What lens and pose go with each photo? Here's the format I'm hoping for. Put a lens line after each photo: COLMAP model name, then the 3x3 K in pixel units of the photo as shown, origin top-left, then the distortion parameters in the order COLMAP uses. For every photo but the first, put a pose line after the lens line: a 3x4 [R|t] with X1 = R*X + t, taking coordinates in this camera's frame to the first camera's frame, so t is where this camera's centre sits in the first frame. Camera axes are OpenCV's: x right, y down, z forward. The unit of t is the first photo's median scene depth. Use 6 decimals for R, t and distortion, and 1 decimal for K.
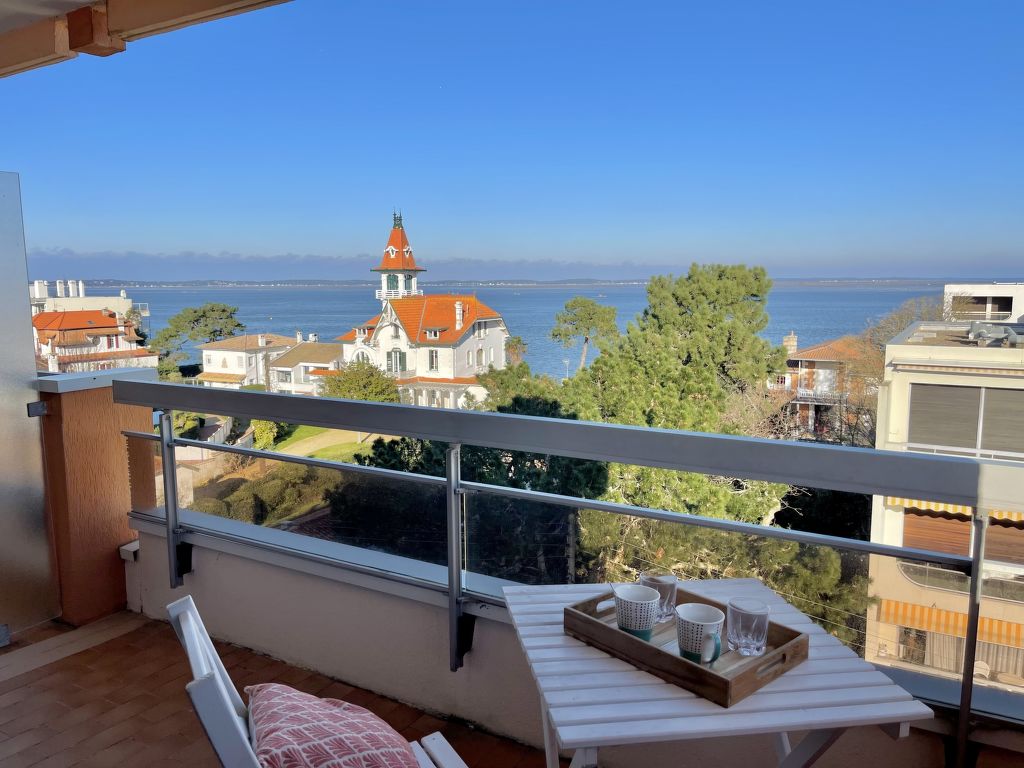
lens RADIAL K [[766.3, 0, 512.0], [0, 766.3, 384.0], [0, 0, 1]] dist [0.096493, -0.140166]
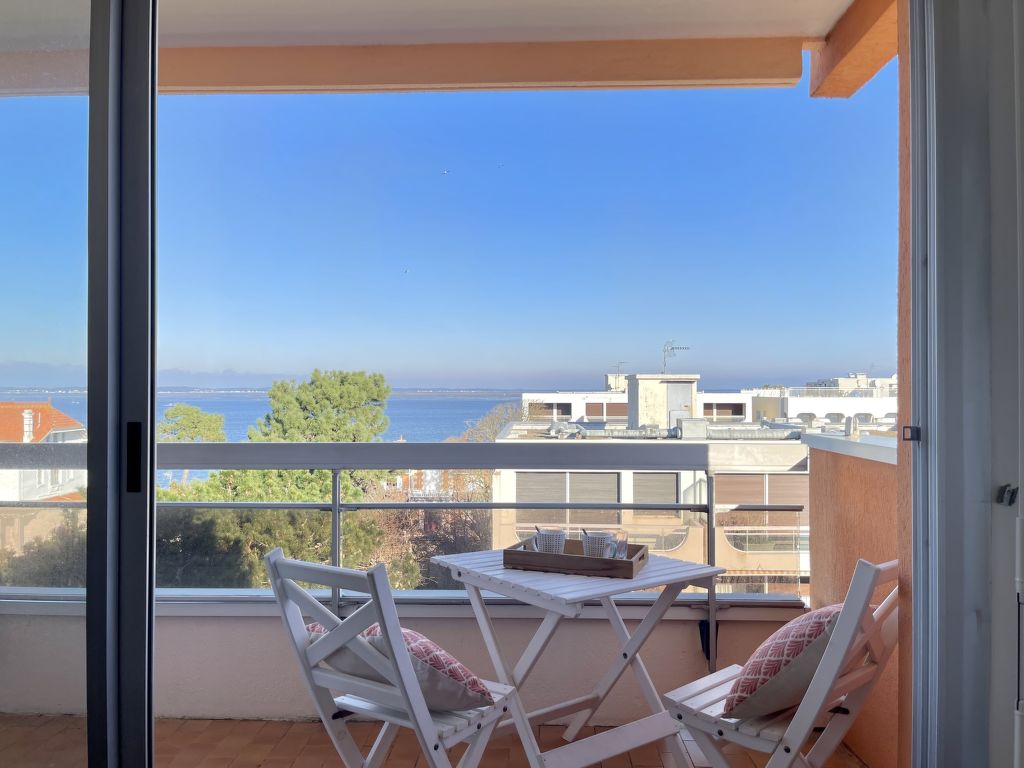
lens RADIAL K [[766.3, 0, 512.0], [0, 766.3, 384.0], [0, 0, 1]] dist [0.096493, -0.140166]
pose [[0.878595, 0.009087, 0.477482, -0.025195], [0.057959, 0.990400, -0.125496, 0.007007], [-0.474038, 0.137935, 0.869633, -0.011859]]
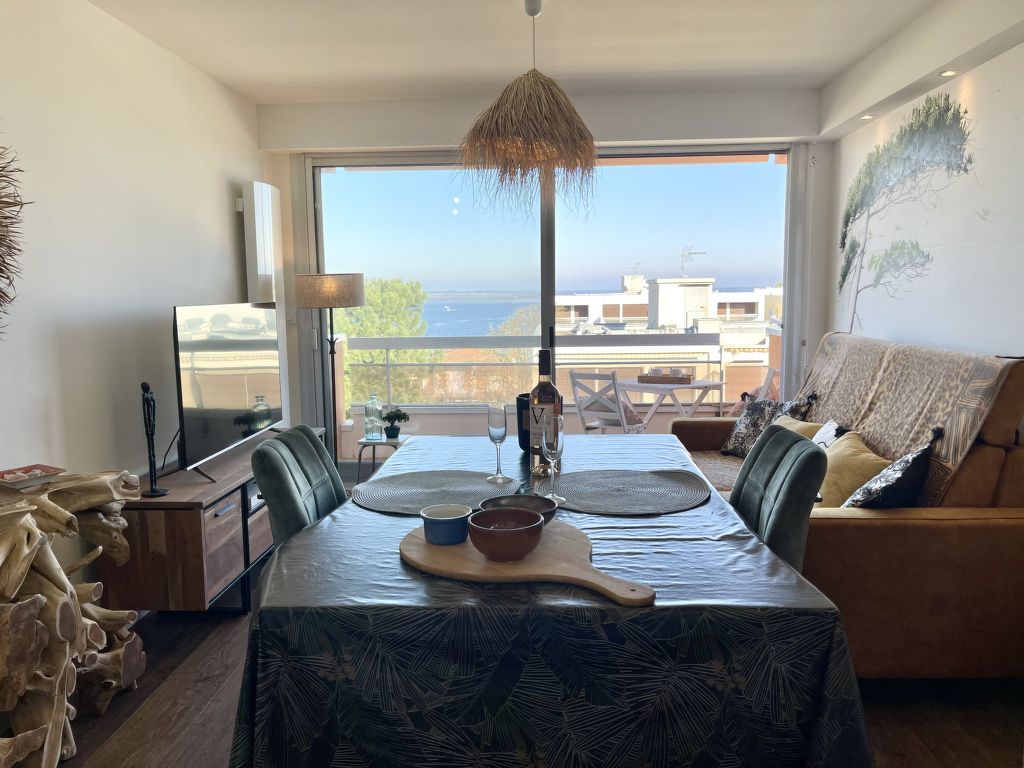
lens RADIAL K [[766.3, 0, 512.0], [0, 766.3, 384.0], [0, 0, 1]] dist [0.096493, -0.140166]
pose [[0.885555, -0.062887, 0.460258, -0.088652], [0.070685, 0.997499, 0.000293, 0.012126], [-0.459125, 0.032274, 0.887785, -0.080324]]
